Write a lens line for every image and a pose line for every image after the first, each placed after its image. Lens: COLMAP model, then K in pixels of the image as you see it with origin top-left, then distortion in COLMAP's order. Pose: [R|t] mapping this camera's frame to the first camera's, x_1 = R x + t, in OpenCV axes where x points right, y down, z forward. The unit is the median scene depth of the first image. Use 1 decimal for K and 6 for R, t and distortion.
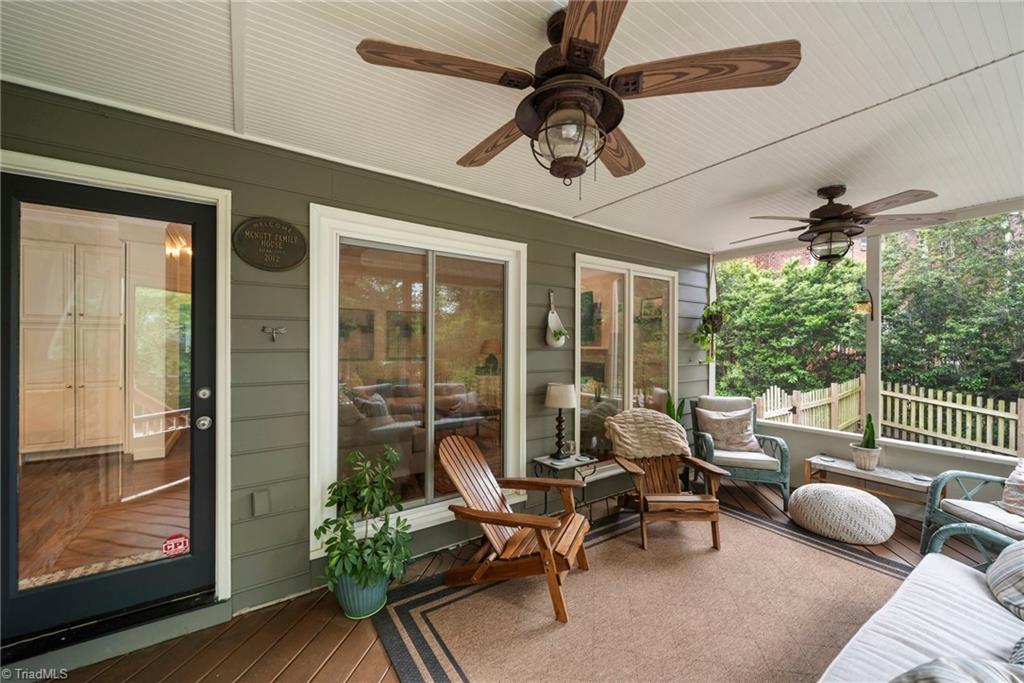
lens RADIAL K [[390.8, 0, 512.0], [0, 390.8, 341.5], [0, 0, 1]] dist [0.000751, 0.000009]
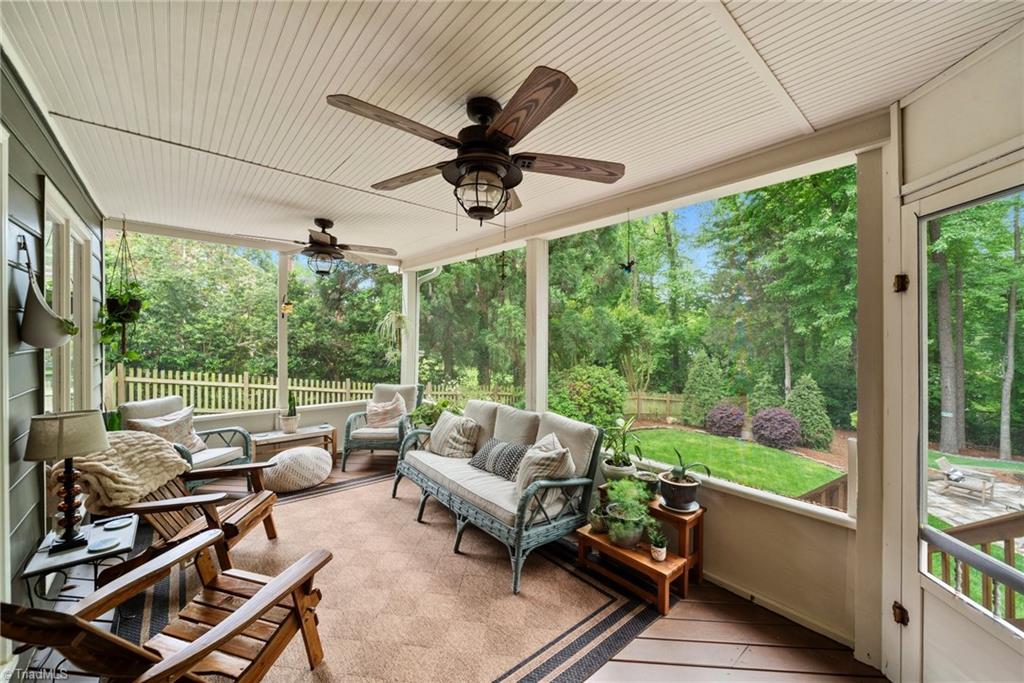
lens RADIAL K [[398.2, 0, 512.0], [0, 398.2, 341.5], [0, 0, 1]] dist [0.000230, 0.000010]
pose [[-0.111072, -0.019921, 0.993613, -0.539548], [-0.019052, 0.999658, 0.017913, -0.017829], [-0.993630, -0.016941, -0.111413, 0.463622]]
